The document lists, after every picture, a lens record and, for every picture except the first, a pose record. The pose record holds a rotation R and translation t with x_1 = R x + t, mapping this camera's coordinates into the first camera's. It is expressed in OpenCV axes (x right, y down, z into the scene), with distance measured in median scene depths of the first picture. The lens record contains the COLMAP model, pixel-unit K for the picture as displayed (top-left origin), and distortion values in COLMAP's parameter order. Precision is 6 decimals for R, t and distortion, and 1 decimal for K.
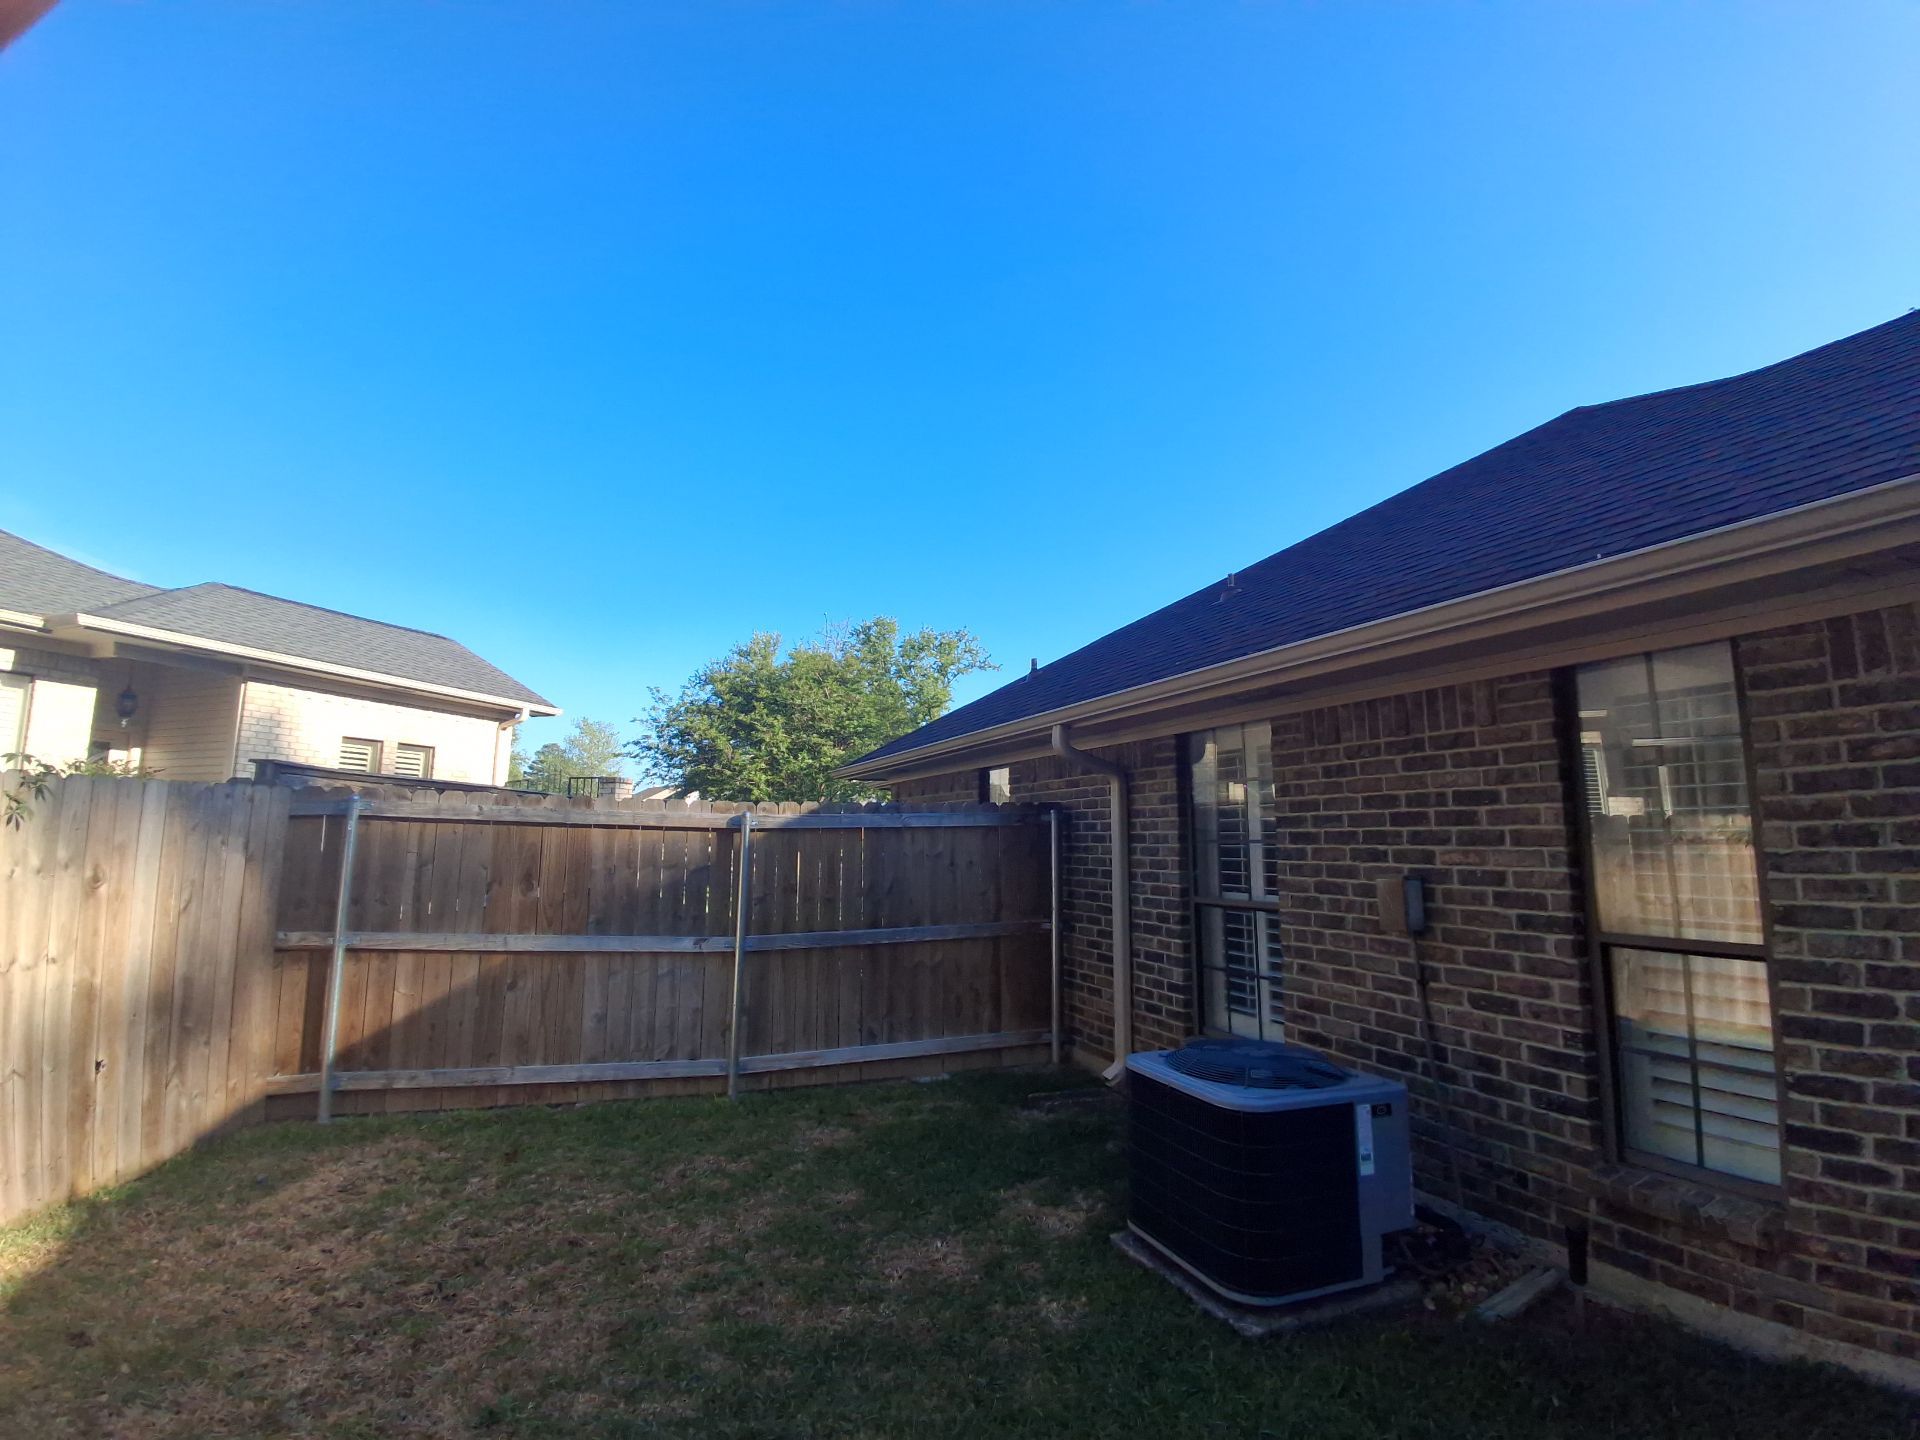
lens RADIAL K [[876.2, 0, 959.3], [0, 876.2, 713.5], [0, 0, 1]] dist [0.007839, -0.027298]
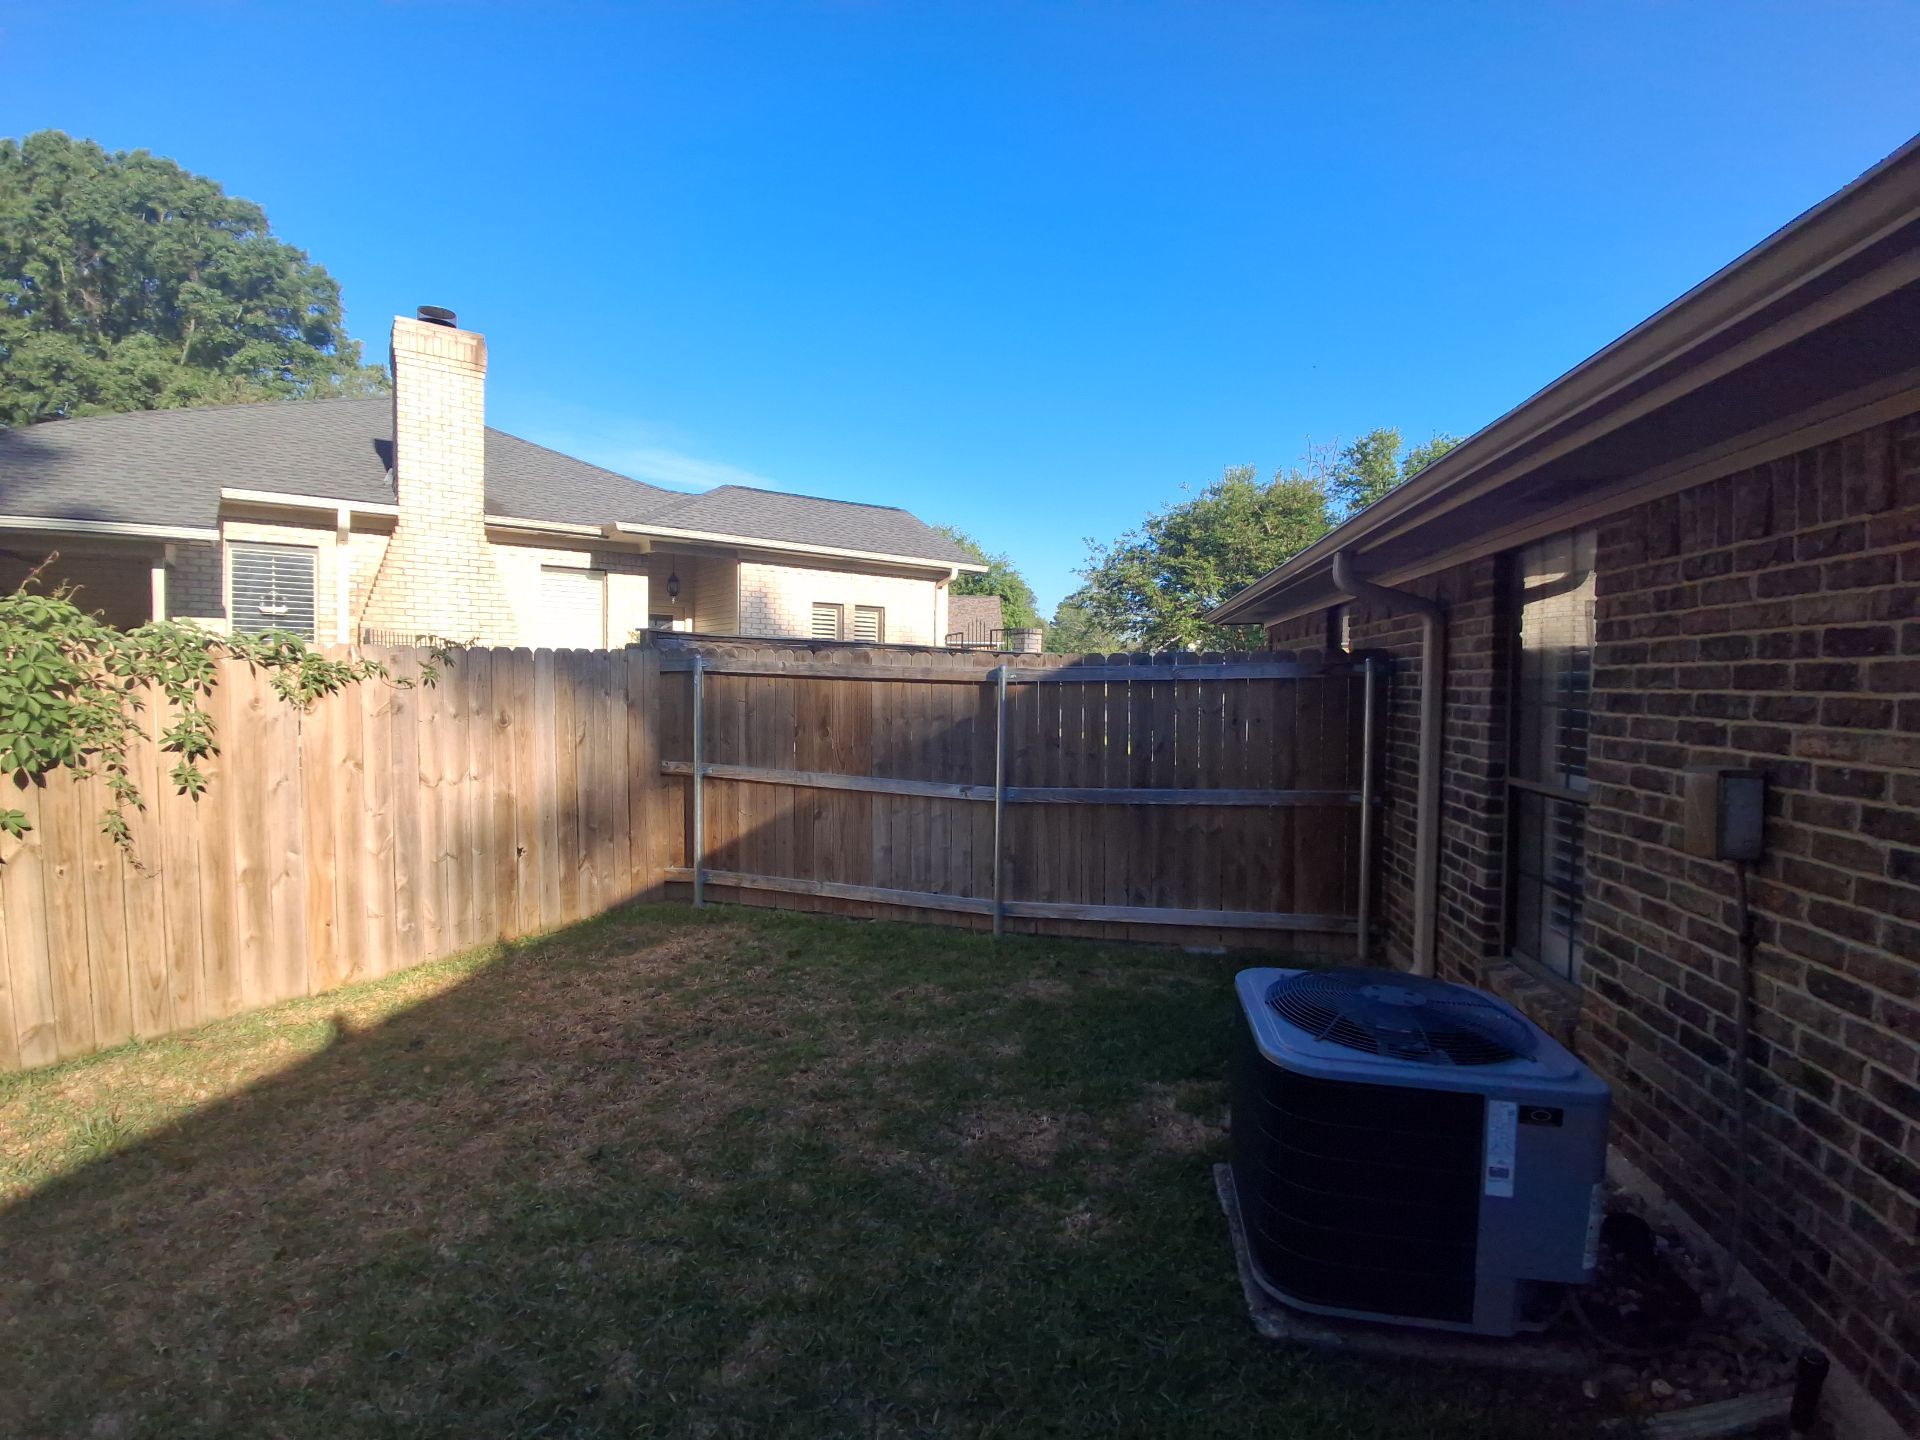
lens RADIAL K [[876.2, 0, 957.4], [0, 876.2, 712.8], [0, 0, 1]] dist [0.007839, -0.027298]
pose [[0.838676, 0.022527, -0.544165, 0.292868], [0.073288, 0.985389, 0.153744, 0.010742], [0.539678, -0.168822, 0.824771, 0.167225]]
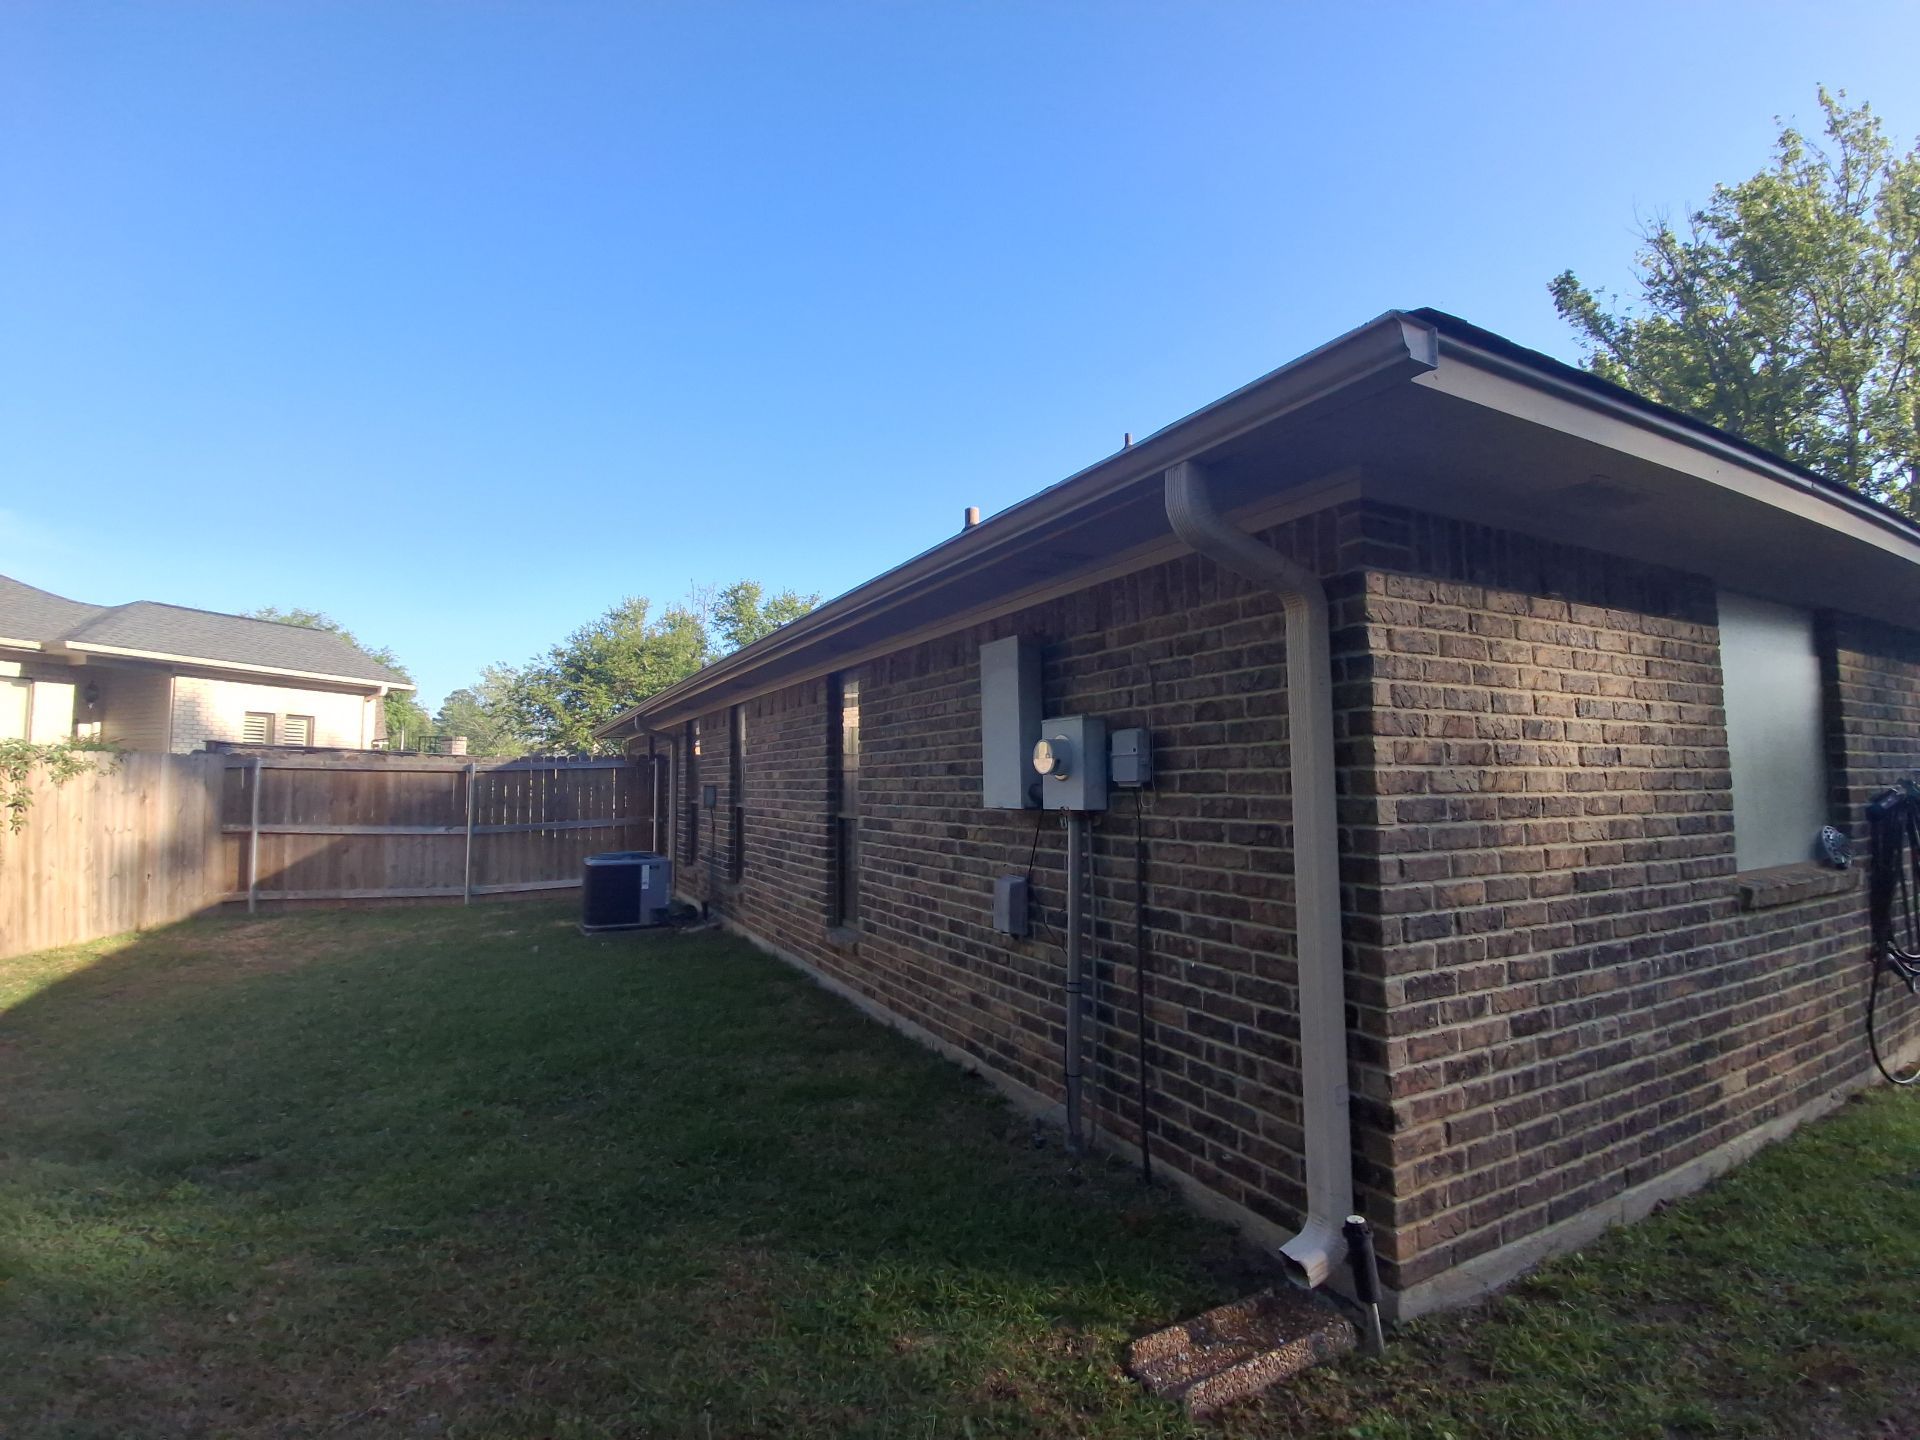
lens RADIAL K [[876.2, 0, 975.7], [0, 876.2, 719.1], [0, 0, 1]] dist [0.007839, -0.027298]
pose [[0.995986, -0.009565, 0.088992, 0.788676], [0.002938, 0.997231, 0.074304, -0.140107], [-0.089456, -0.073744, 0.993257, -1.147780]]
